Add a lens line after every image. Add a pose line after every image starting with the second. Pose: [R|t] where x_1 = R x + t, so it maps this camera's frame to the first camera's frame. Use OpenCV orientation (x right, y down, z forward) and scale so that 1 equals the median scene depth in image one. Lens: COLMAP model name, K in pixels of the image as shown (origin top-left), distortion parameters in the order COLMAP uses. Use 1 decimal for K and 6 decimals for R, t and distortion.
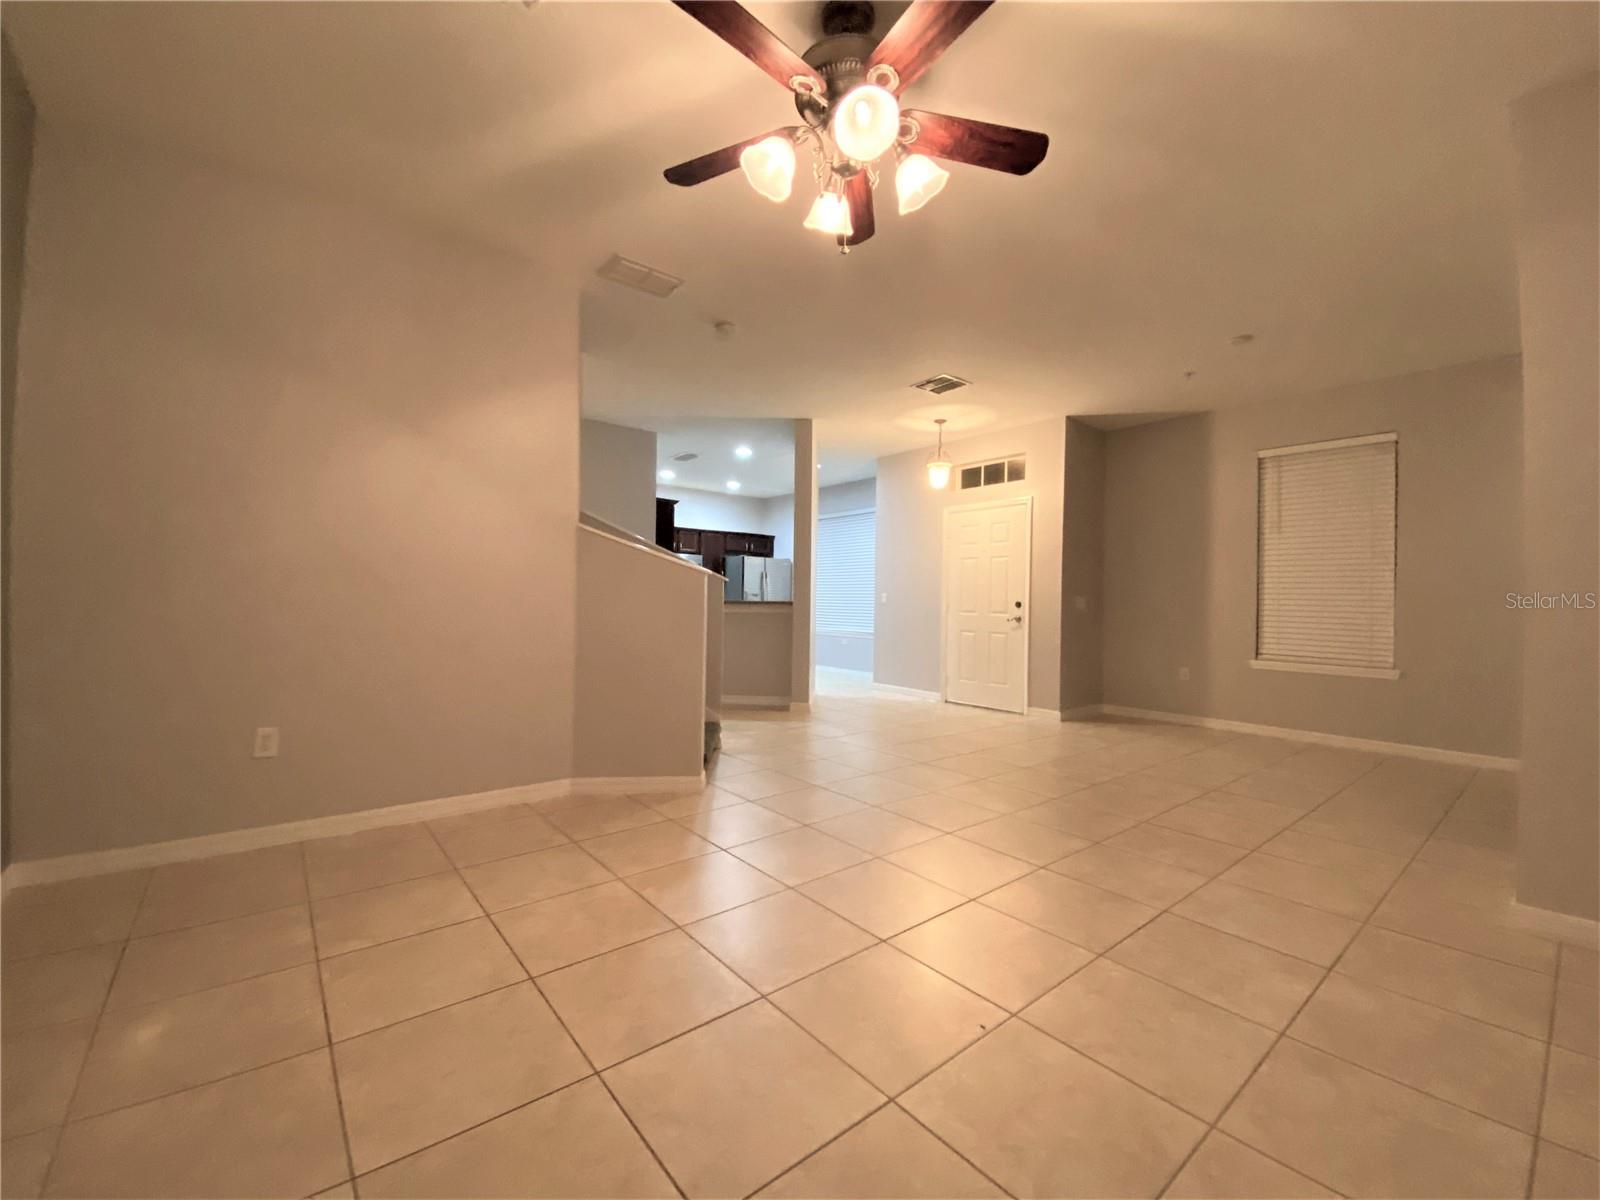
lens RADIAL K [[648.4, 0, 796.0], [0, 648.4, 600.3], [0, 0, 1]] dist [0.032701, -0.030829]
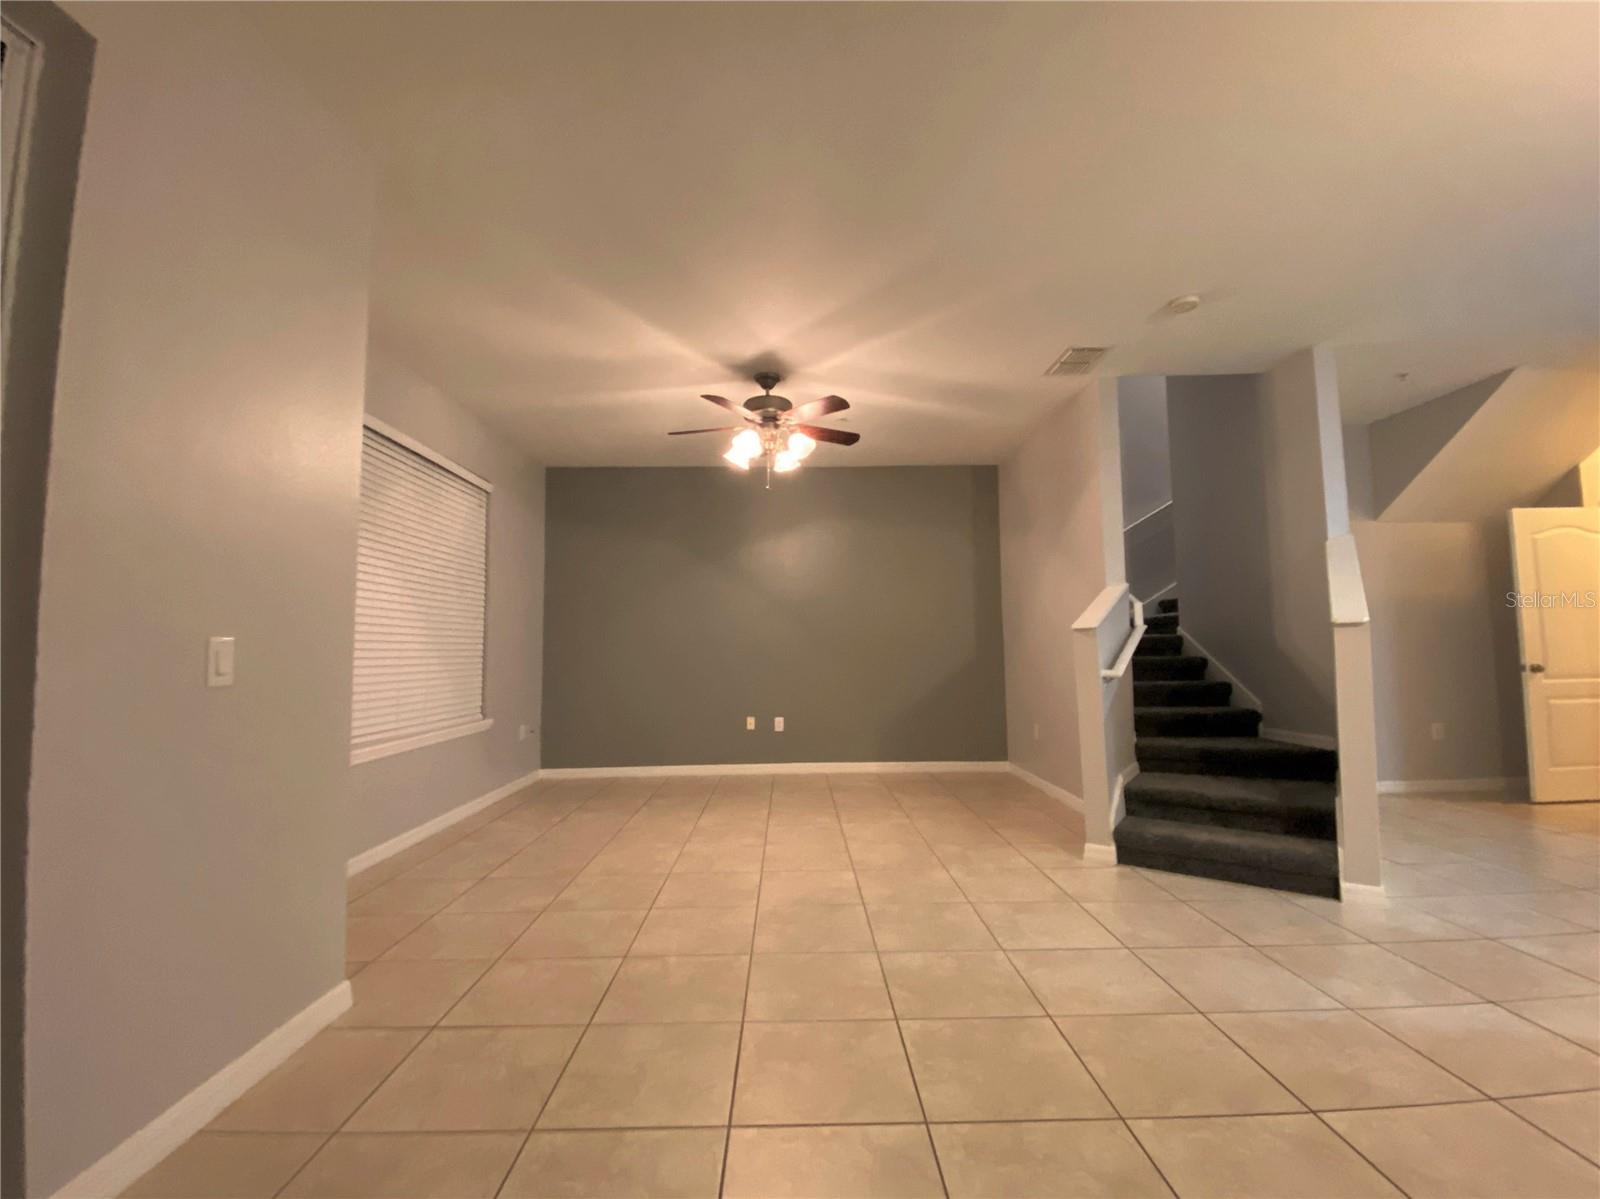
lens RADIAL K [[685.3, 0, 792.5], [0, 685.3, 600.2], [0, 0, 1]] dist [0.036797, -0.030547]
pose [[-0.625912, -0.064498, -0.777222, 0.341333], [0.001900, 0.996445, -0.084220, 0.000759], [0.779891, -0.054191, -0.623565, 0.483270]]
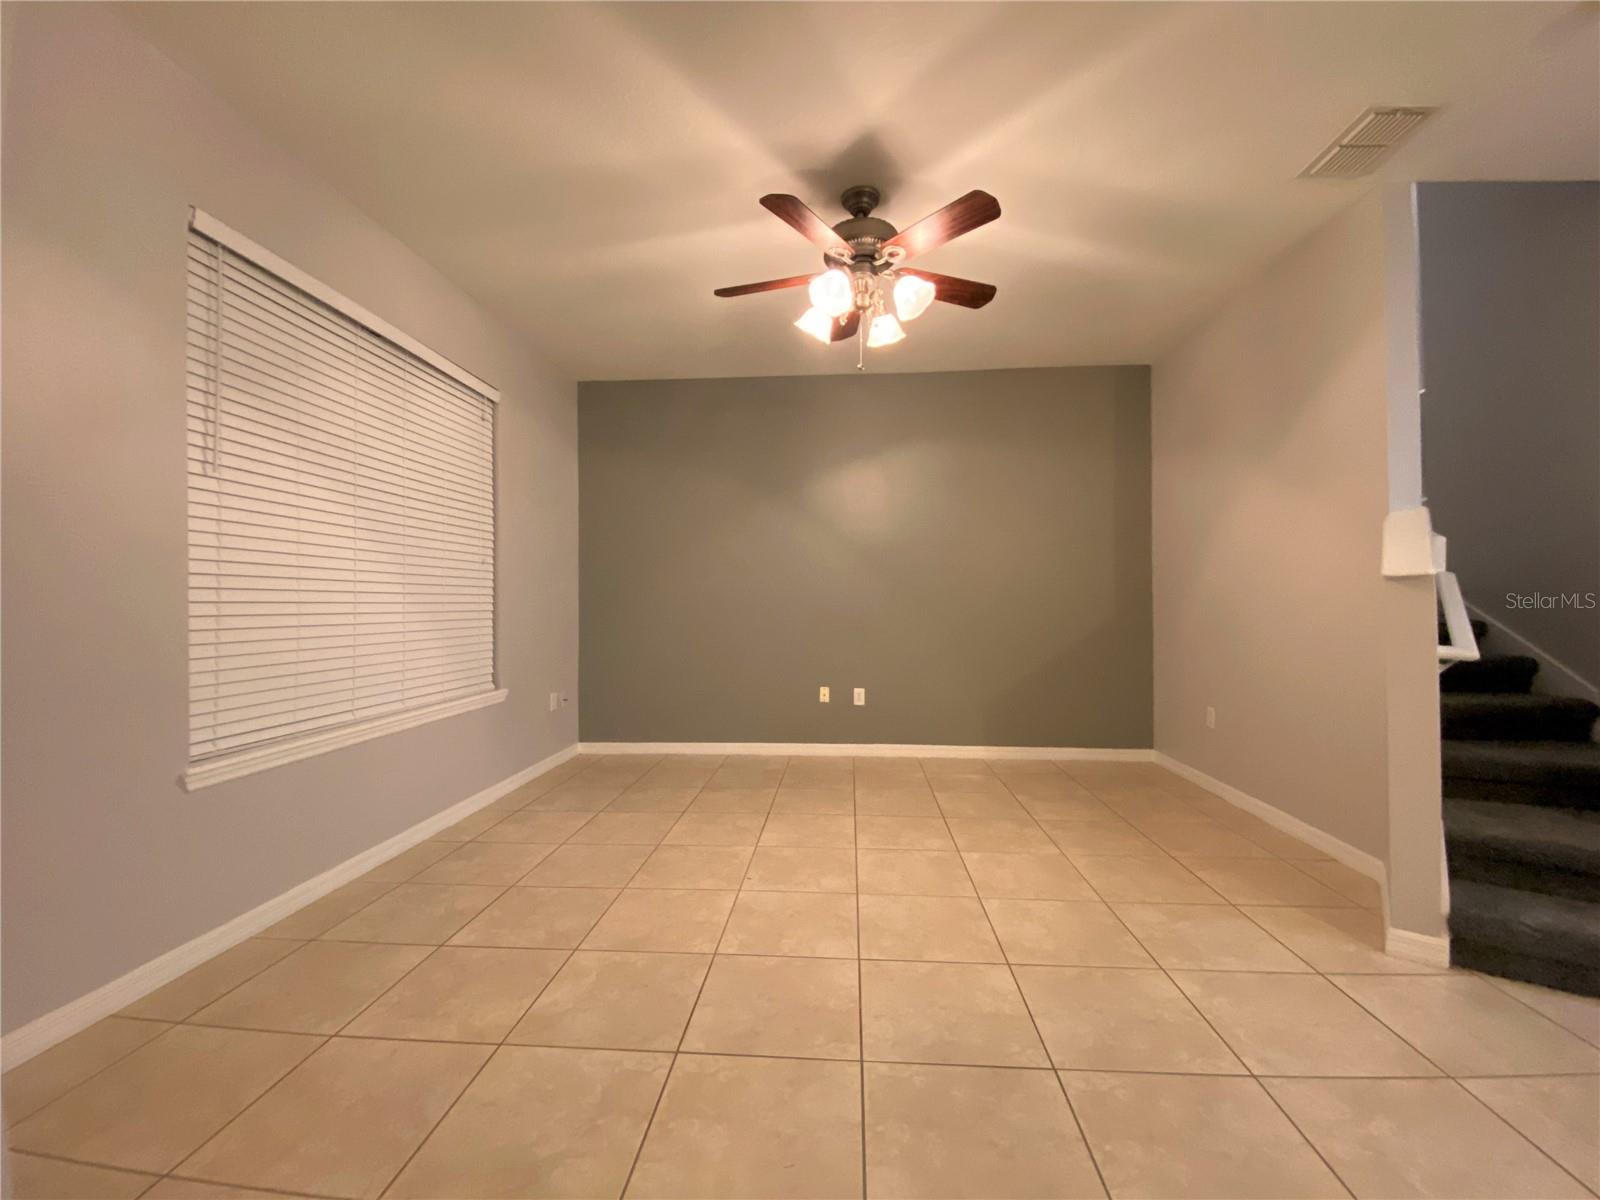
lens RADIAL K [[648.4, 0, 796.0], [0, 648.4, 600.3], [0, 0, 1]] dist [0.032701, -0.030829]
pose [[-0.690503, -0.014937, -0.723175, 0.235433], [-0.005377, 0.999865, -0.015517, -0.002854], [0.723310, -0.006826, -0.690490, 0.374346]]
